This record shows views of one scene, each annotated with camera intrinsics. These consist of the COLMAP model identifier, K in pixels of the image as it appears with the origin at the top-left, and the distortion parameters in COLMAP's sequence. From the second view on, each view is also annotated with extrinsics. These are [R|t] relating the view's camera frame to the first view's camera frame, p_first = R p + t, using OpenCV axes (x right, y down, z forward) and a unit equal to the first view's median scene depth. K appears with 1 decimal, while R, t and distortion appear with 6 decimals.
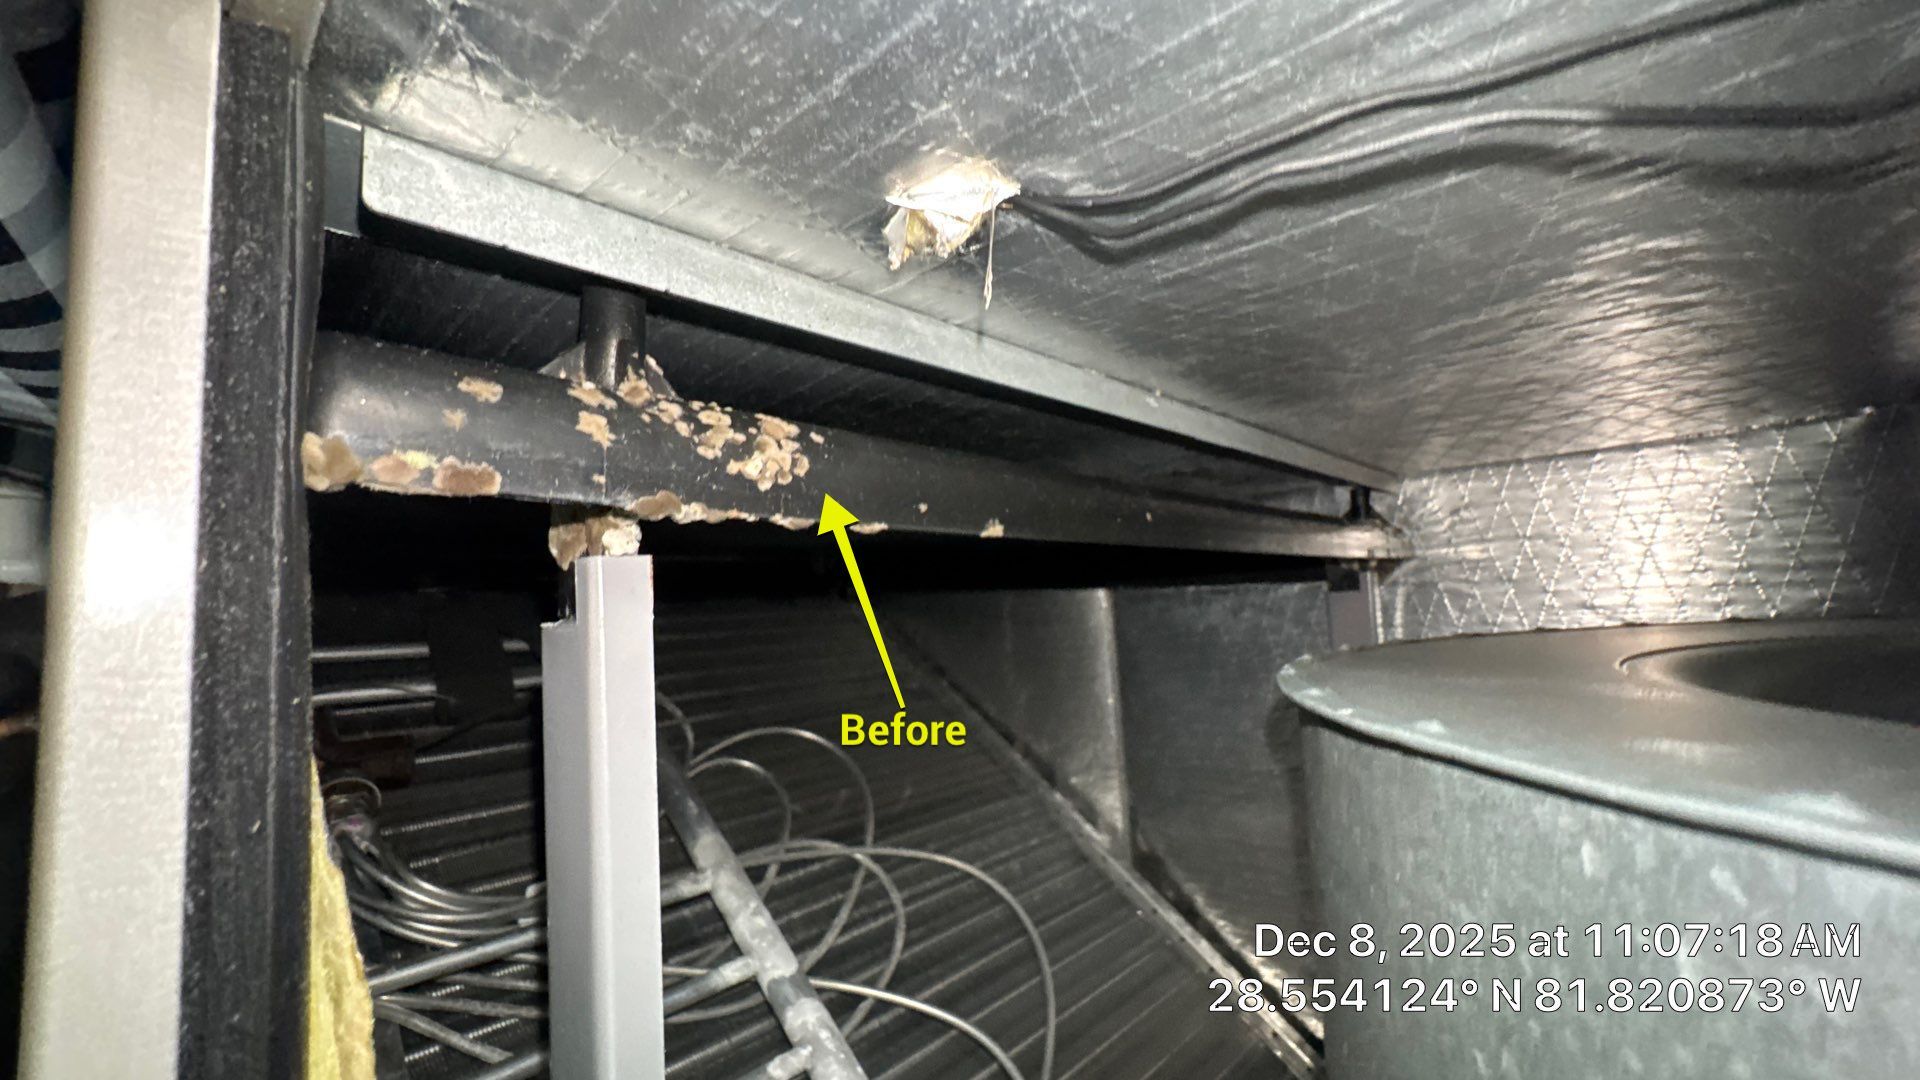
lens RADIAL K [[773.4, 0, 964.4], [0, 773.4, 537.9], [0, 0, 1]] dist [-0.006244, 0.000604]
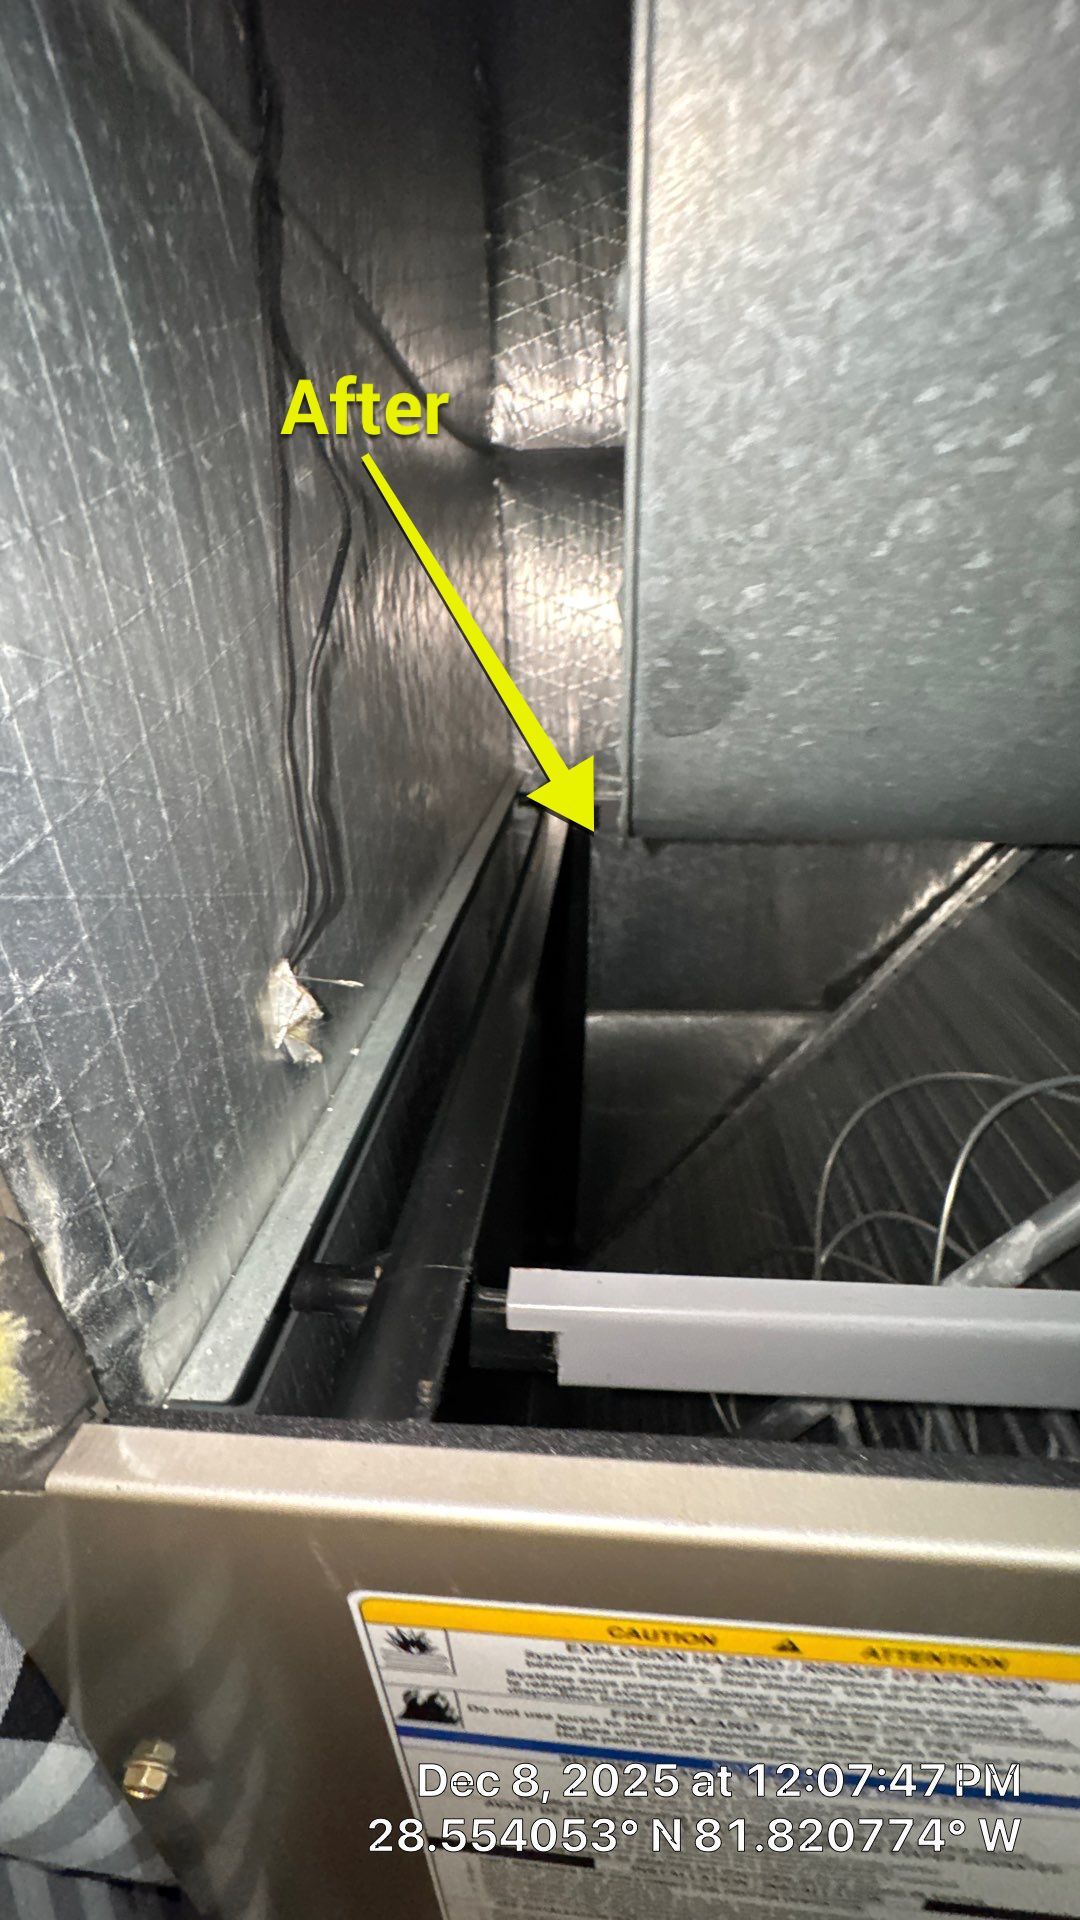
lens RADIAL K [[773.4, 0, 537.1], [0, 773.4, 958.9], [0, 0, 1]] dist [-0.006244, 0.000604]
pose [[0.086742, -0.953519, 0.288577, -0.108097], [0.996224, 0.084124, -0.021488, 0.019311], [-0.003787, 0.289351, 0.957216, -0.141583]]
